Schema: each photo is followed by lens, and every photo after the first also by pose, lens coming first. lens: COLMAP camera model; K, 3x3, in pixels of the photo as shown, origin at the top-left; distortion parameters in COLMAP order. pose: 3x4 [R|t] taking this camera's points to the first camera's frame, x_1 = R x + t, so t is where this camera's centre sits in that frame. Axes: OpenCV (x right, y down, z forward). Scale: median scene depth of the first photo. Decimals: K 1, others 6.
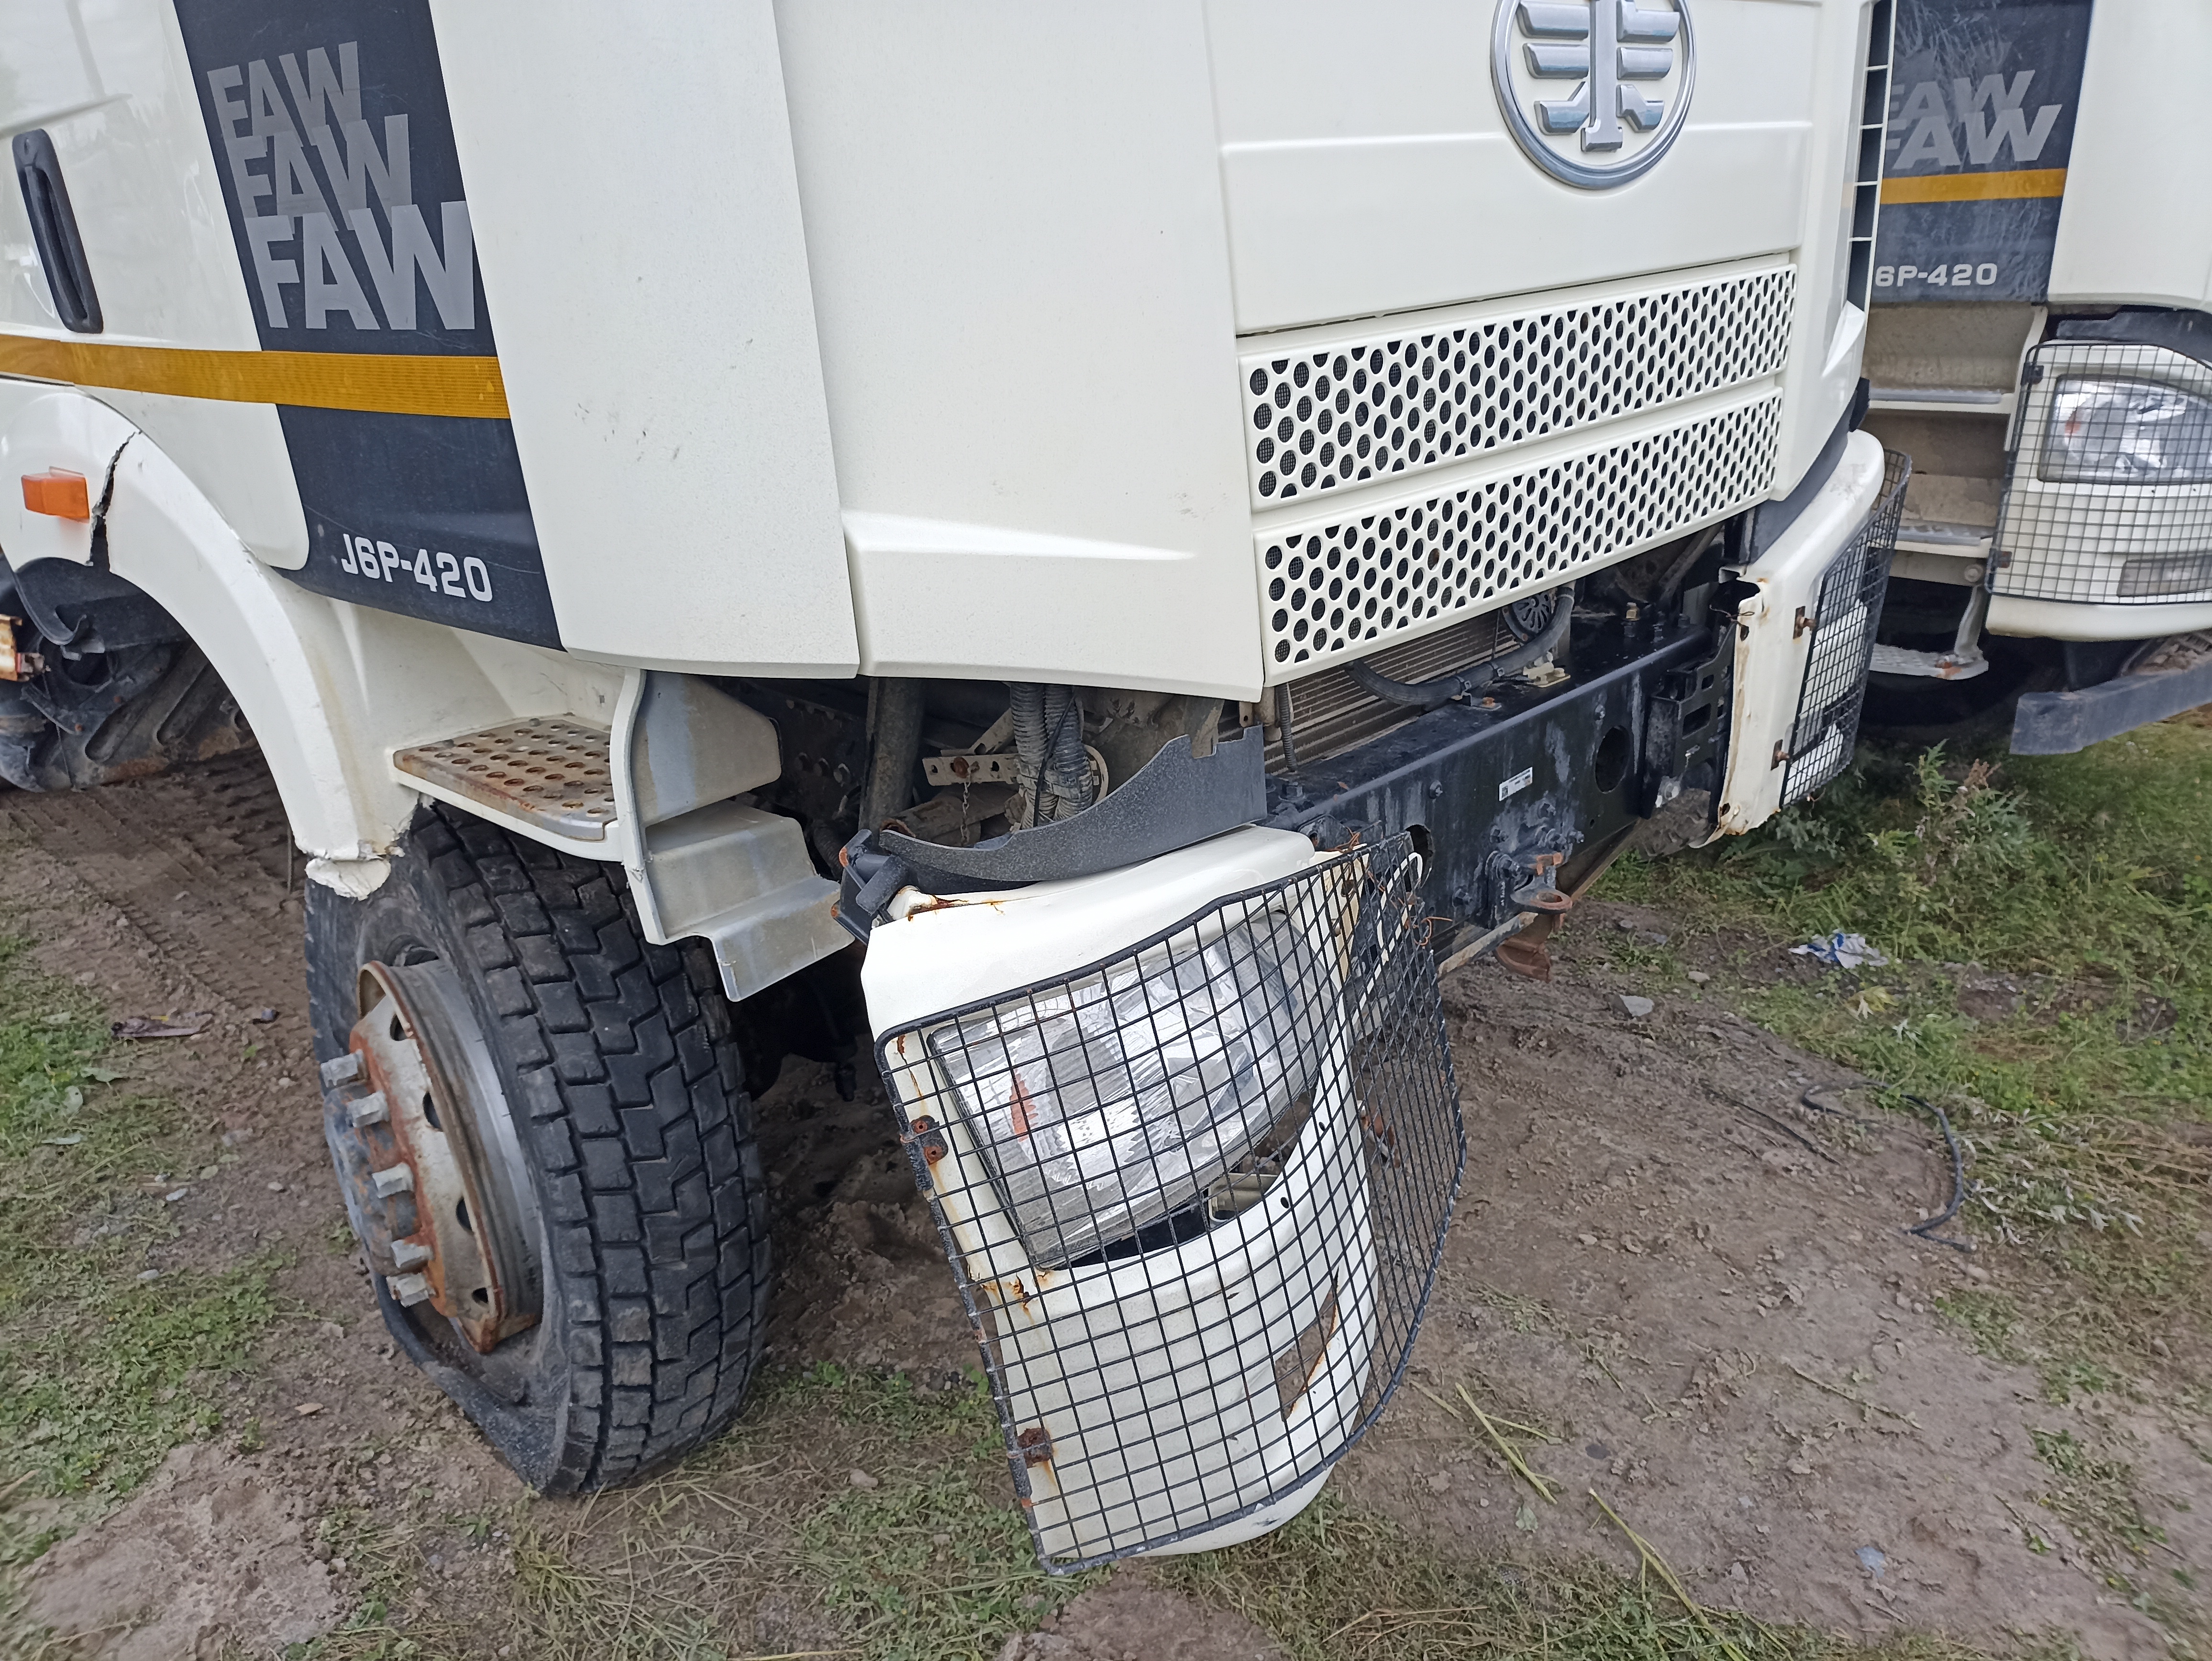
lens RADIAL K [[1624.0, 0, 1100.4], [0, 1624.0, 846.2], [0, 0, 1]] dist [0.025937, -0.014704]
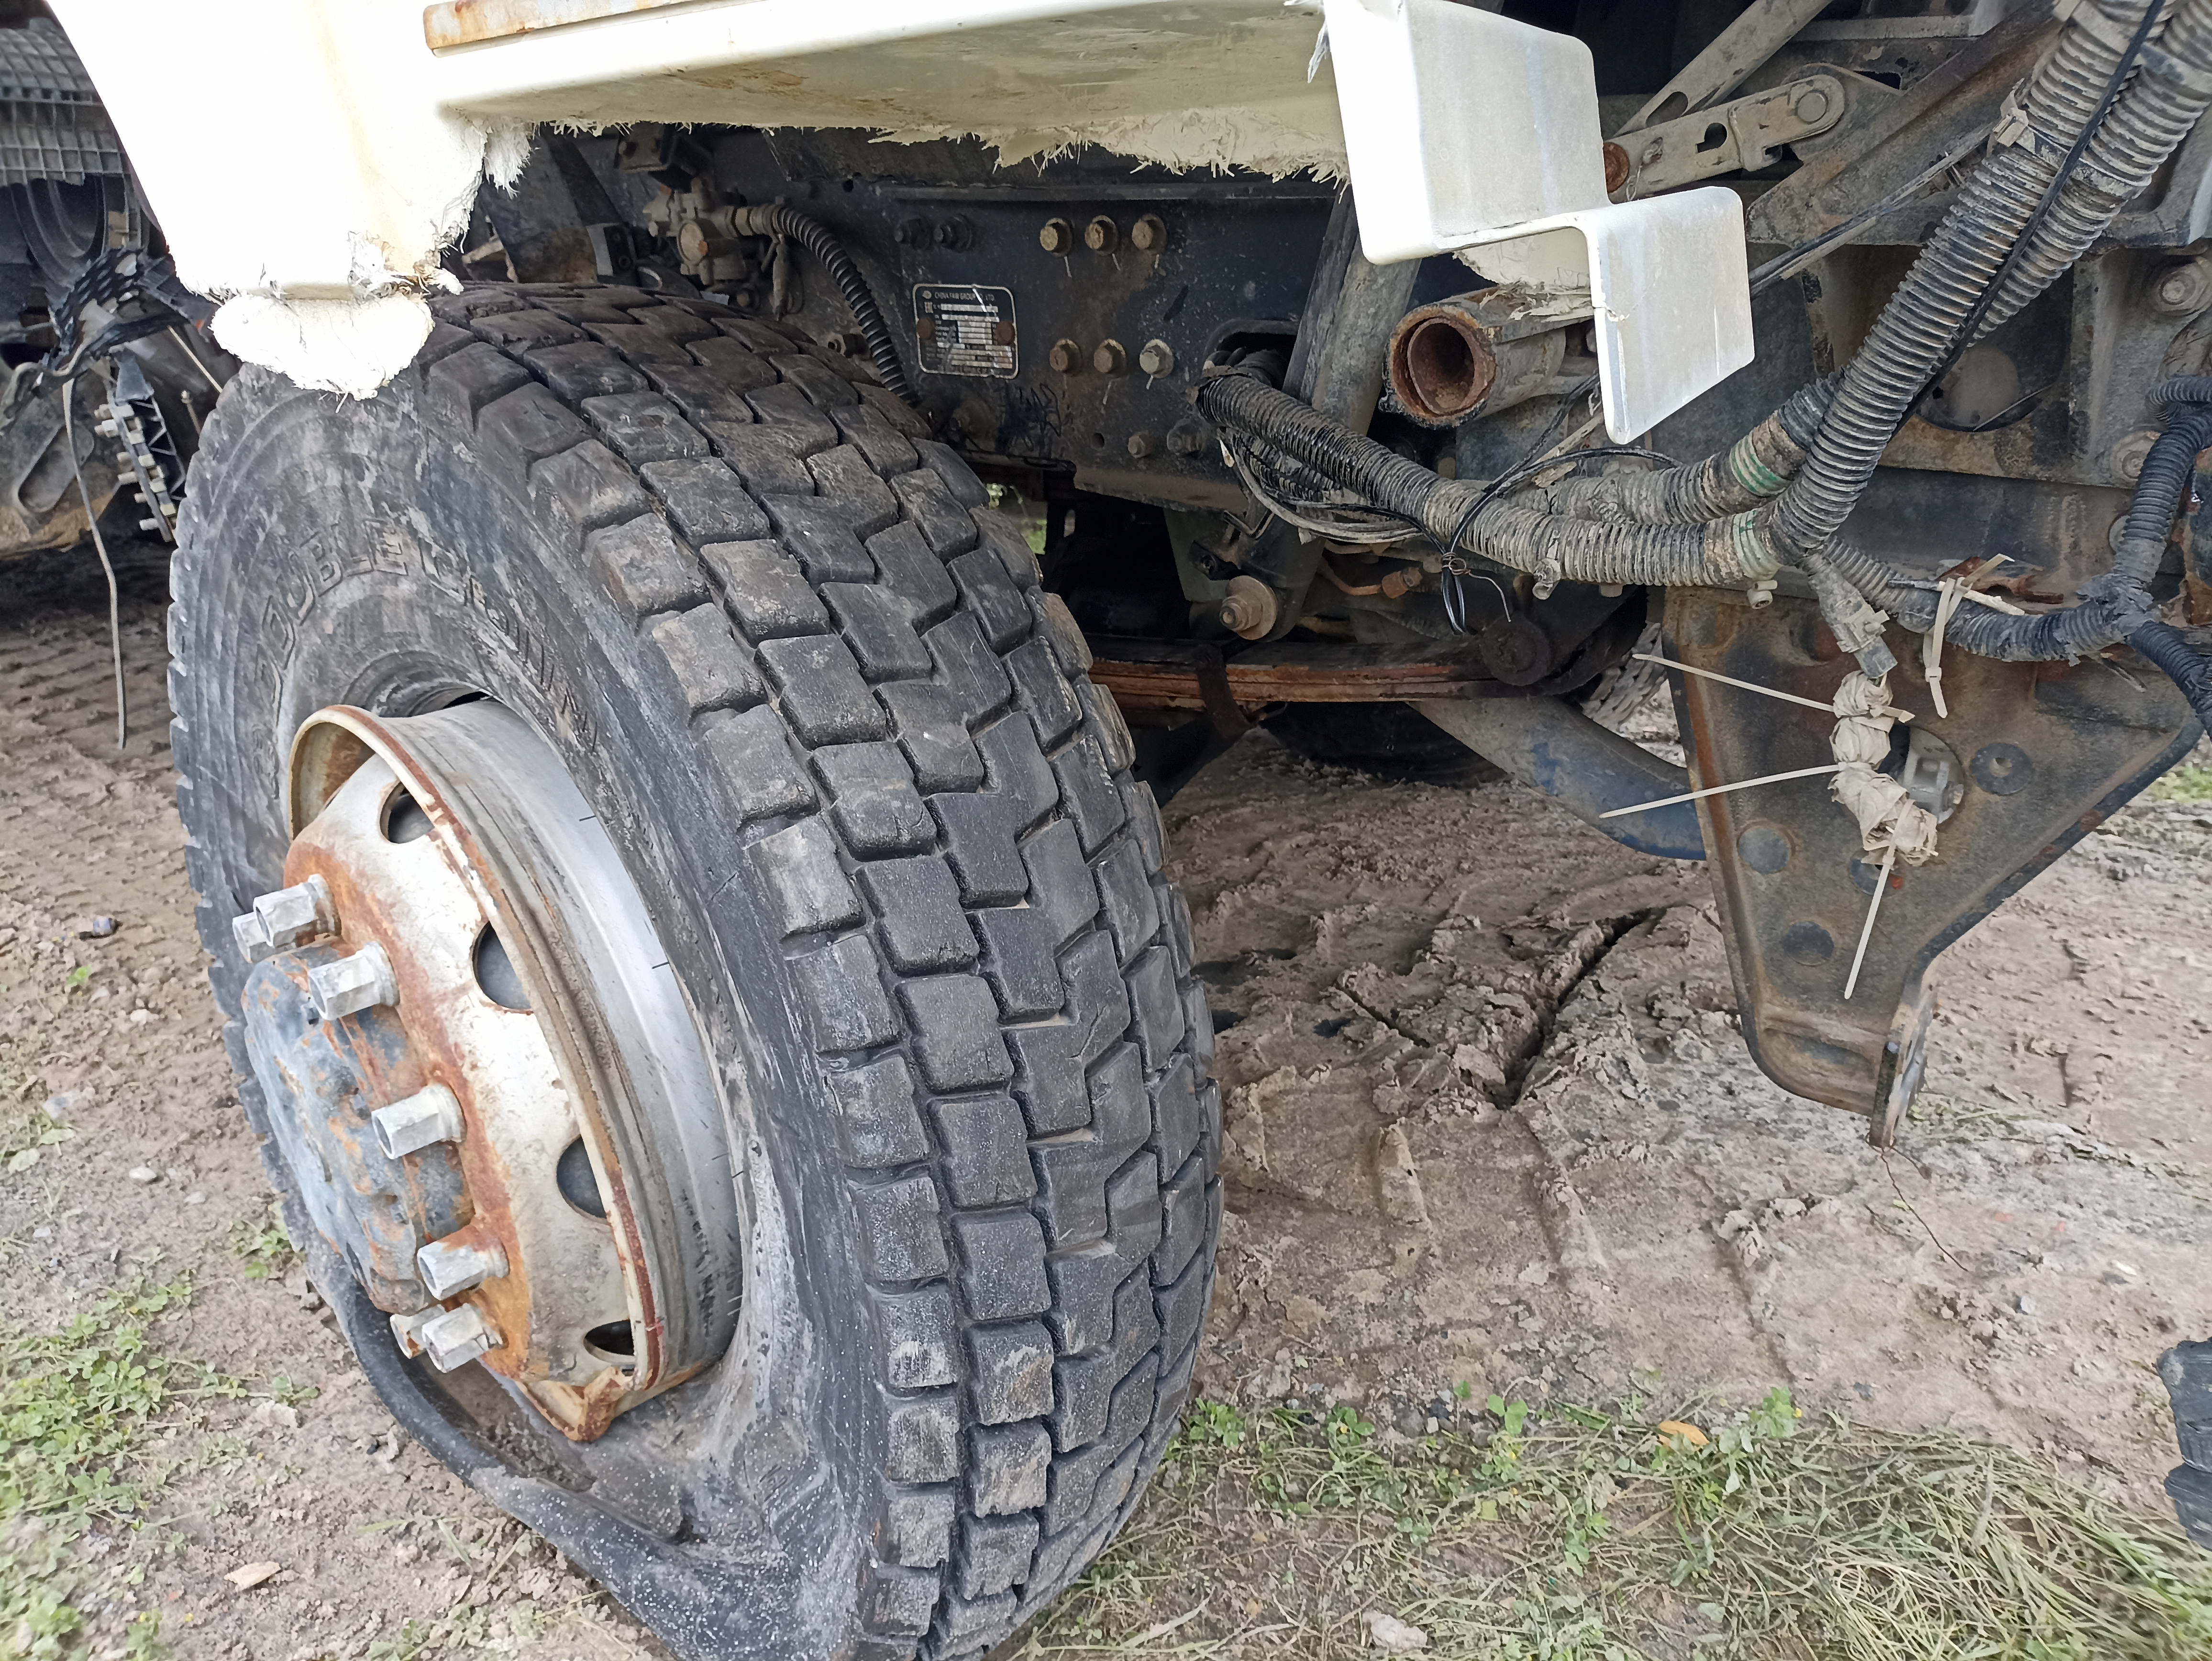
lens RADIAL K [[1624.0, 0, 1099.5], [0, 1624.0, 832.6], [0, 0, 1]] dist [0.025937, -0.014704]
pose [[0.994513, -0.057222, 0.087577, -0.270175], [0.055463, 0.998210, 0.022390, 0.119998], [-0.088701, -0.017409, 0.995906, 0.501966]]
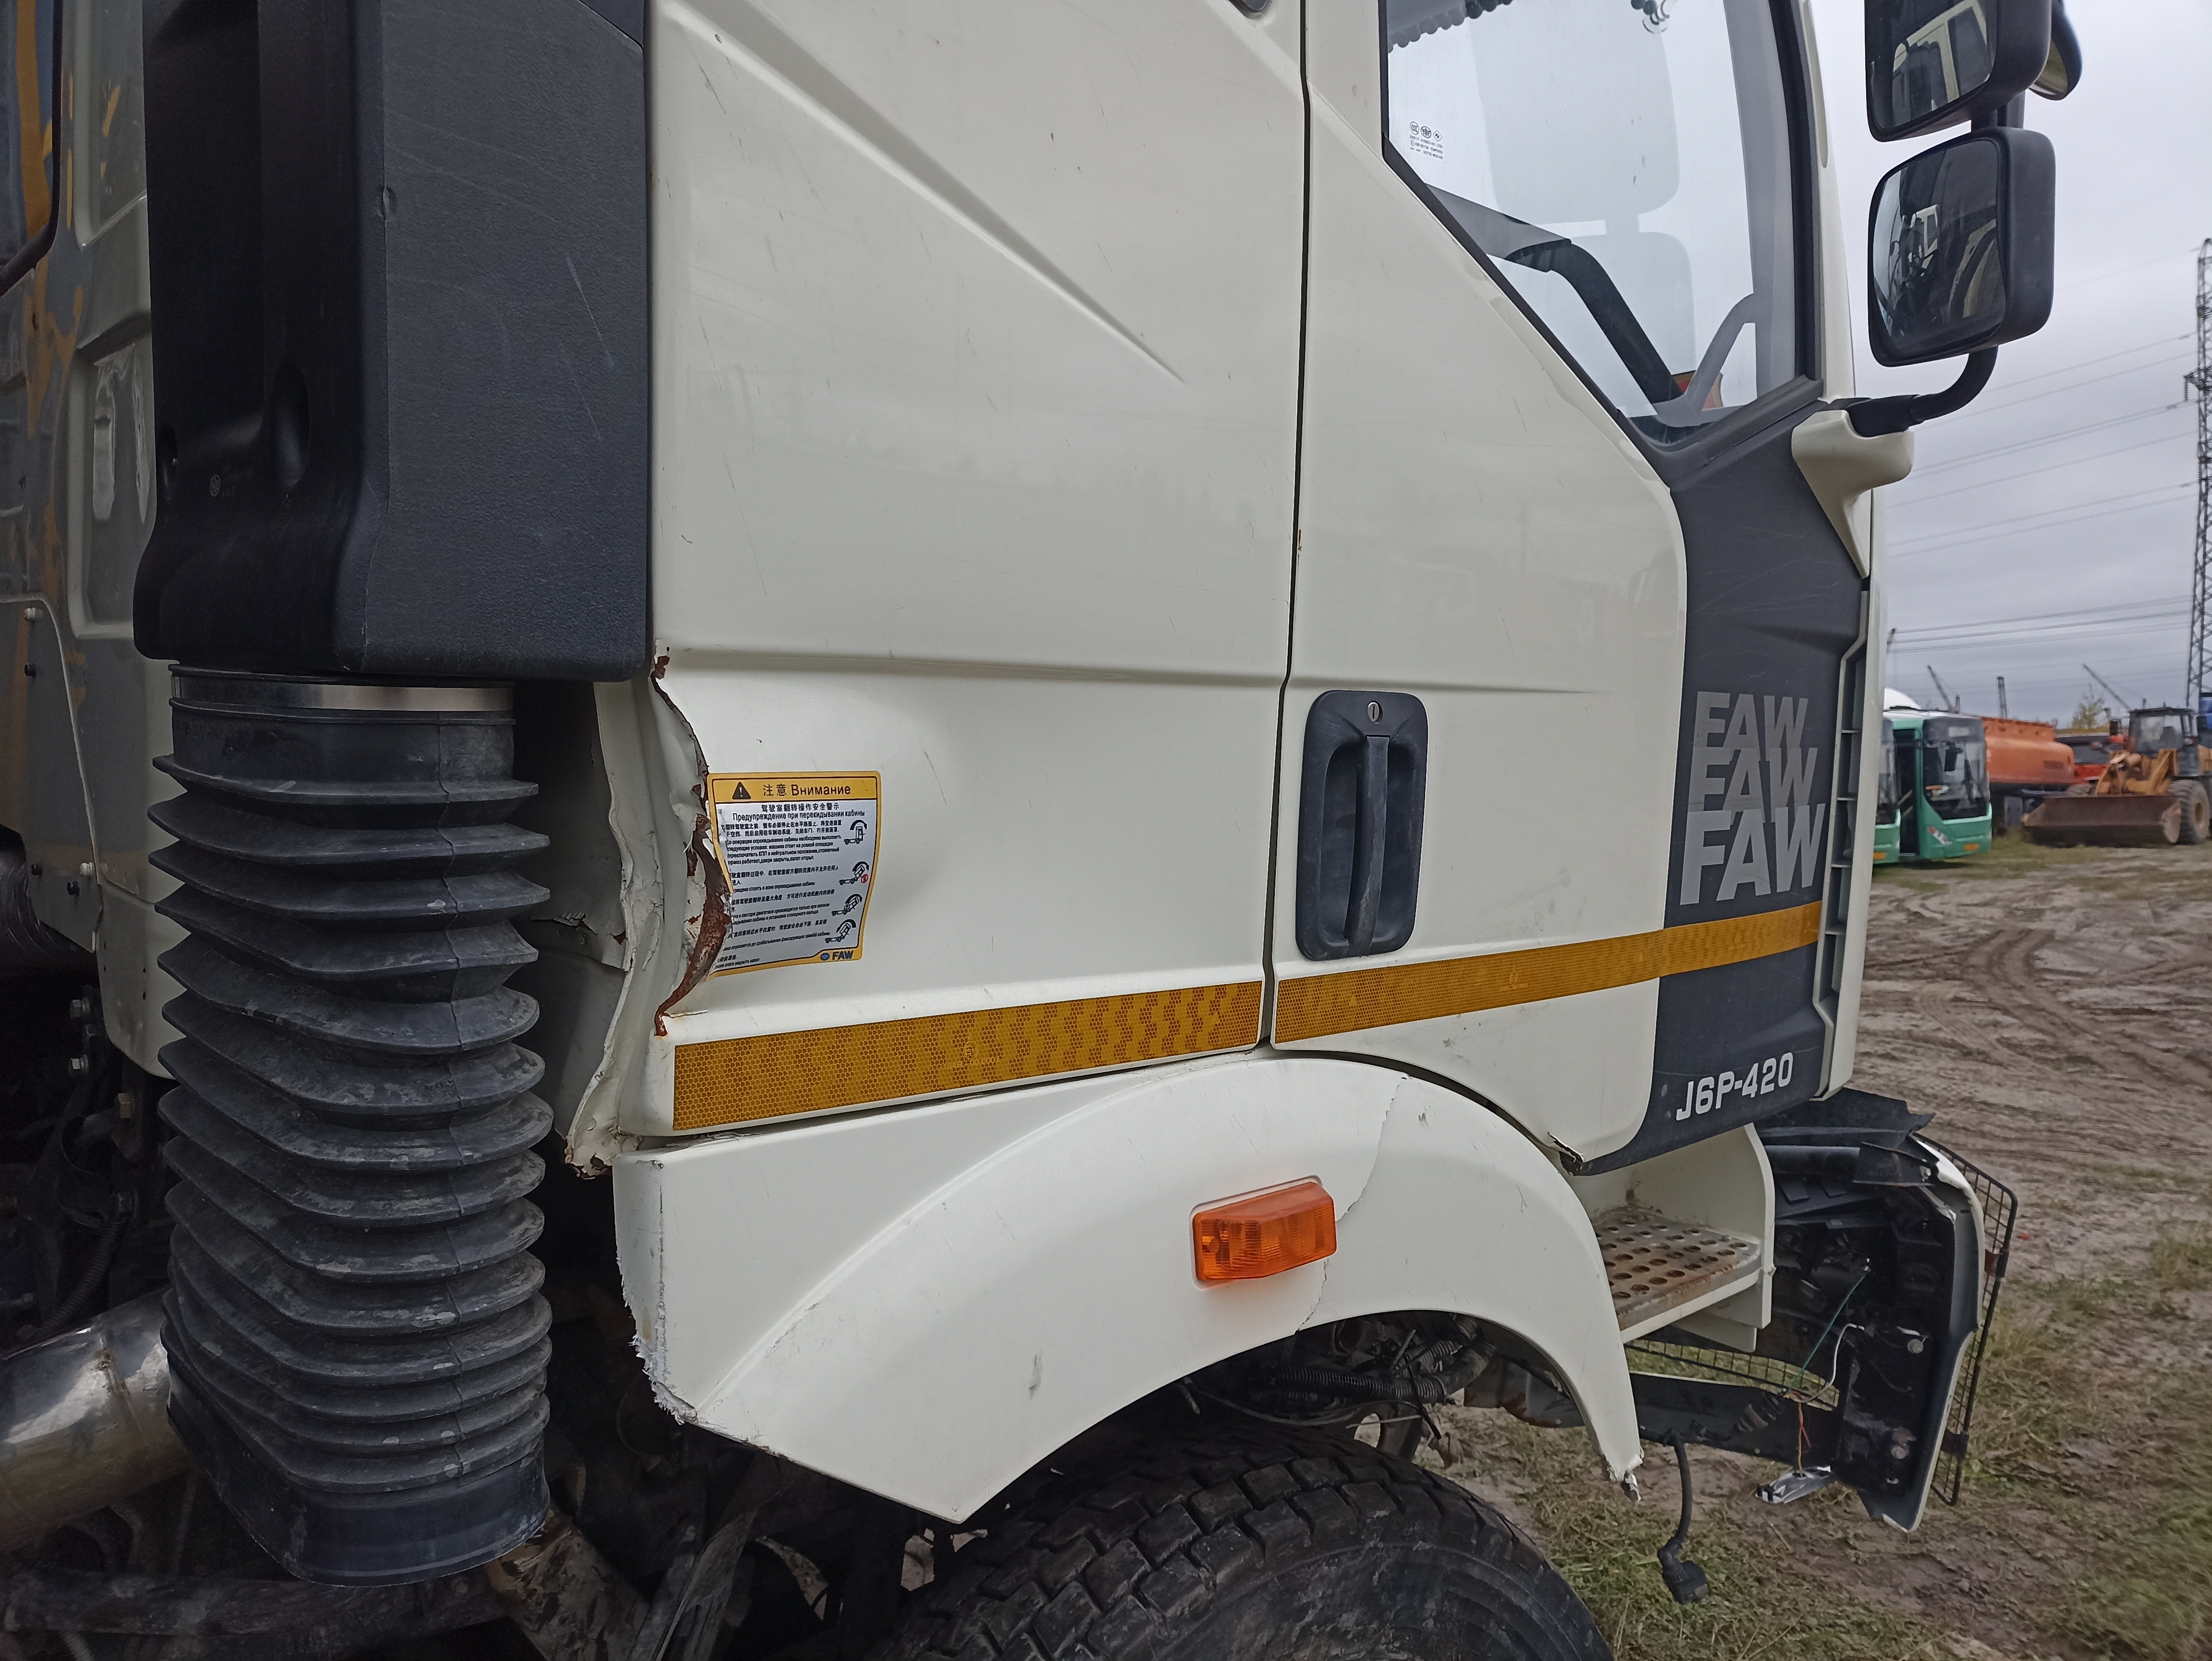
lens RADIAL K [[1624.0, 0, 1109.8], [0, 1624.0, 832.3], [0, 0, 1]] dist [0.025937, -0.014704]
pose [[0.071708, -0.028602, 0.997015, -1.189592], [0.323468, 0.946231, 0.003881, -0.362696], [-0.943518, 0.322224, 0.077105, 0.932883]]
